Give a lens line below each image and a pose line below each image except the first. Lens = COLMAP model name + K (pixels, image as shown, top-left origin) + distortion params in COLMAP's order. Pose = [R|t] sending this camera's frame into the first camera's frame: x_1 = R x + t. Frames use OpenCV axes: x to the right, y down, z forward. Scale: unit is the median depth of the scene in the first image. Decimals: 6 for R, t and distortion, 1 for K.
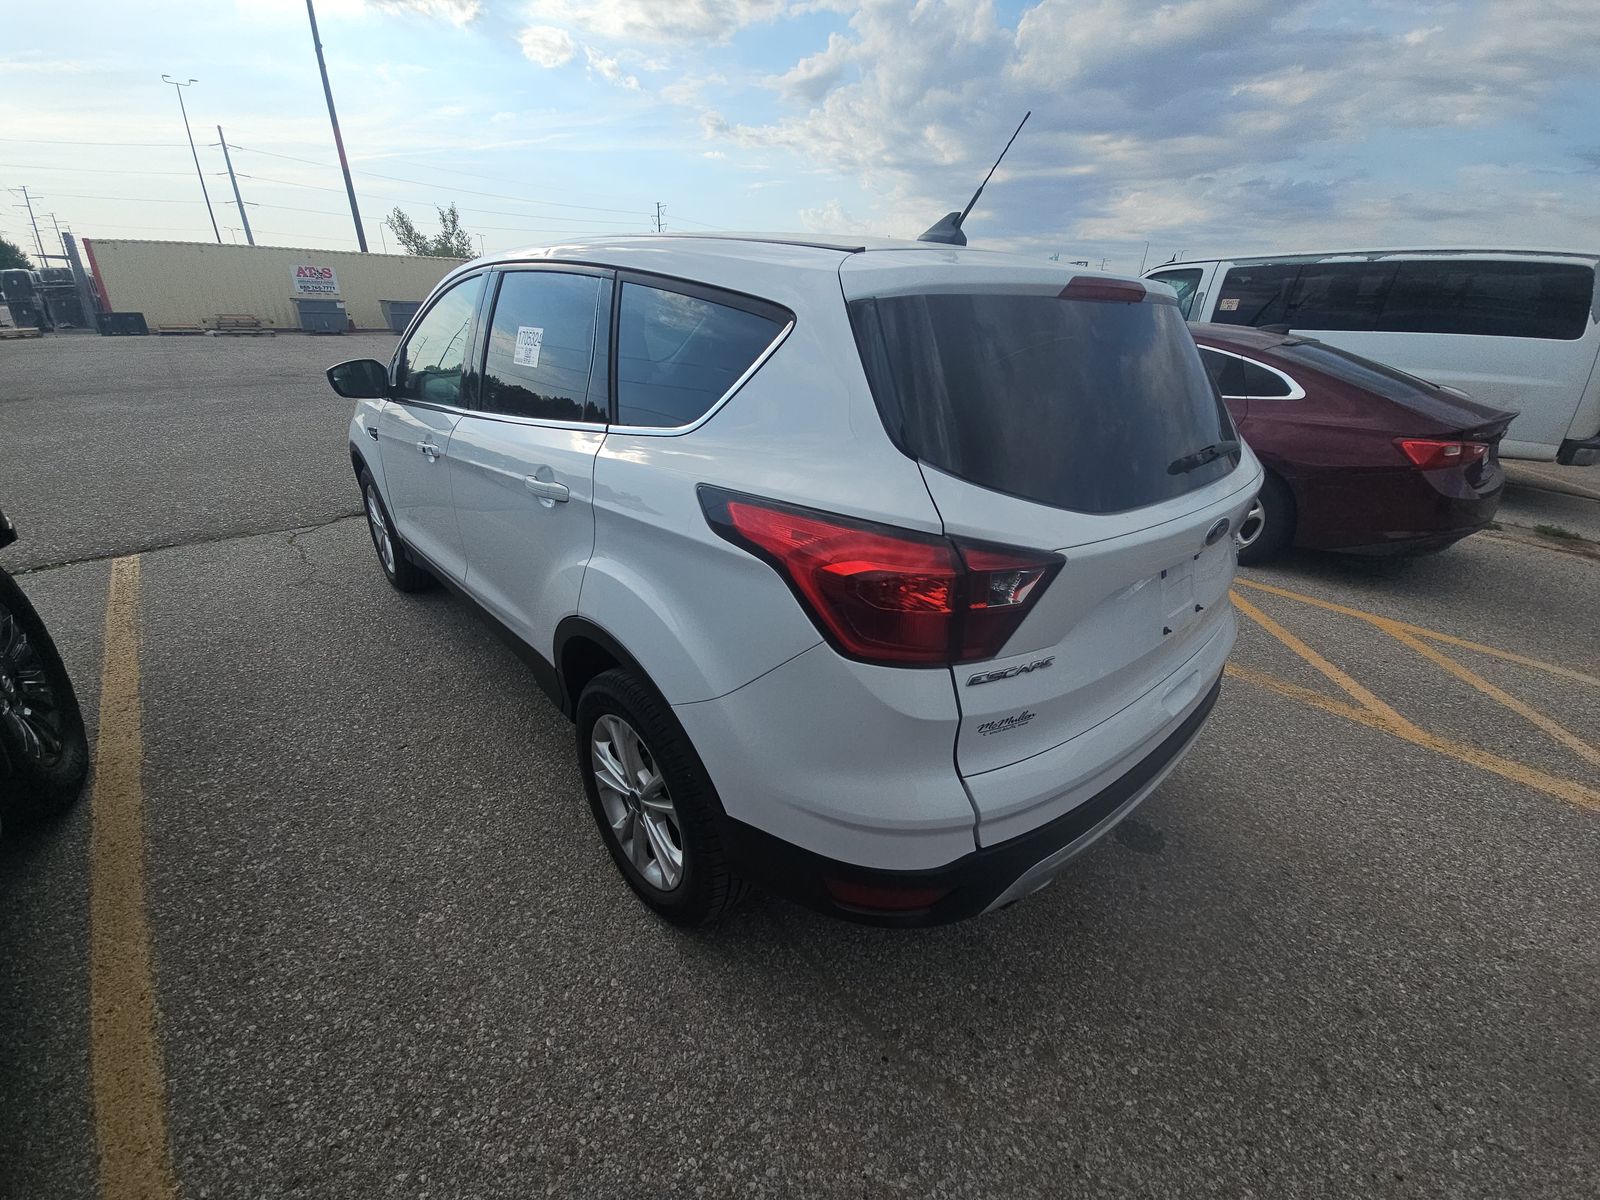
lens RADIAL K [[653.9, 0, 802.8], [0, 653.9, 606.4], [0, 0, 1]] dist [0.010422, -0.006763]
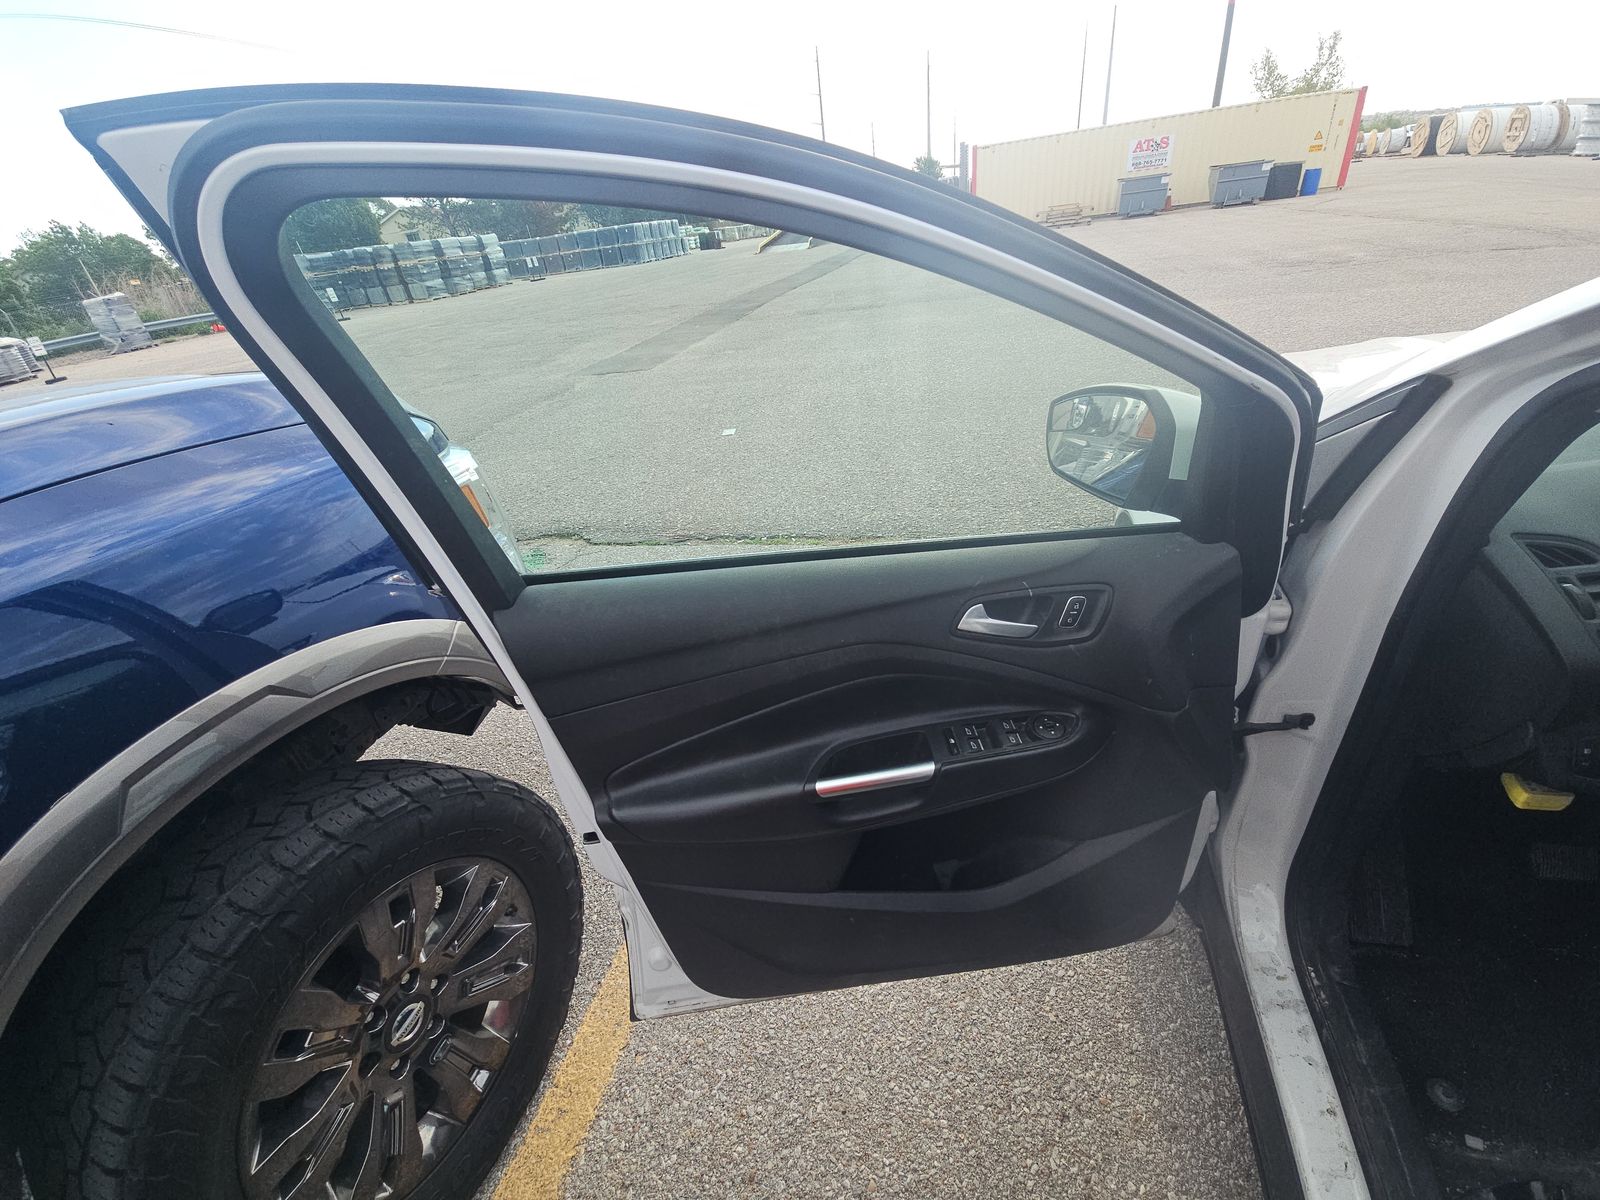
lens RADIAL K [[653.9, 0, 786.4], [0, 653.9, 611.9], [0, 0, 1]] dist [0.010422, -0.006763]
pose [[0.520329, 0.365005, -0.772029, -0.950141], [-0.234904, 0.930353, 0.281539, -0.570635], [0.821023, 0.034860, 0.569830, 1.188536]]
